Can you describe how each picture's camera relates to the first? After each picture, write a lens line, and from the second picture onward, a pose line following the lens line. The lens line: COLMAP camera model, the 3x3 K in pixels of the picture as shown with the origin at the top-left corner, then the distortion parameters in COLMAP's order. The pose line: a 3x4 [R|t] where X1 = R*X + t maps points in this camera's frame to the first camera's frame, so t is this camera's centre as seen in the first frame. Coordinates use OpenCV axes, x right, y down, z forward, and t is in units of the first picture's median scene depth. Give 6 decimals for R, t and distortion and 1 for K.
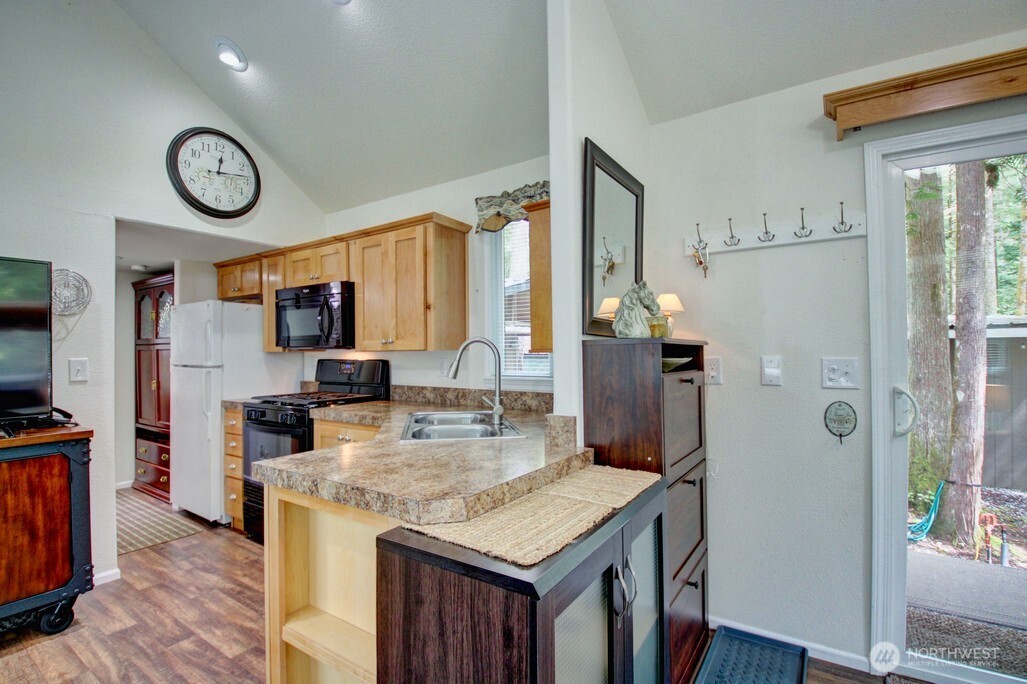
lens RADIAL K [[473.2, 0, 513.5], [0, 473.2, 342.0], [0, 0, 1]] dist [0.000035, -0.023639]
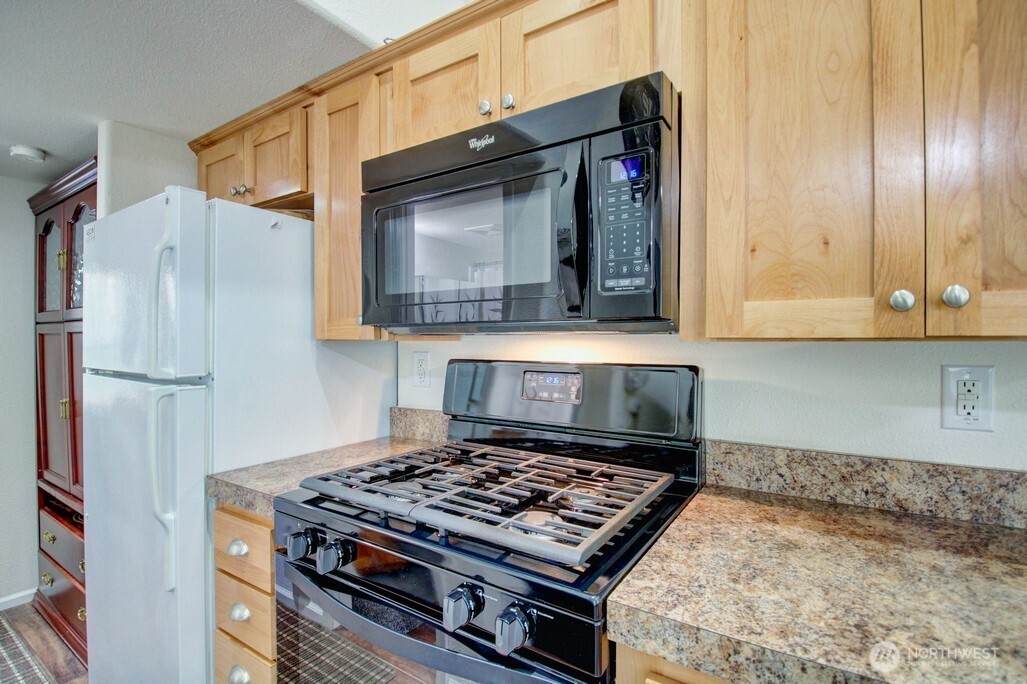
lens RADIAL K [[481.8, 0, 513.5], [0, 481.8, 342.0], [0, 0, 1]] dist [0.019673, -0.032170]
pose [[0.999929, 0.010124, 0.006252, -0.358535], [-0.010244, 0.999758, 0.019473, 0.013181], [-0.006054, -0.019536, 0.999791, 0.583763]]
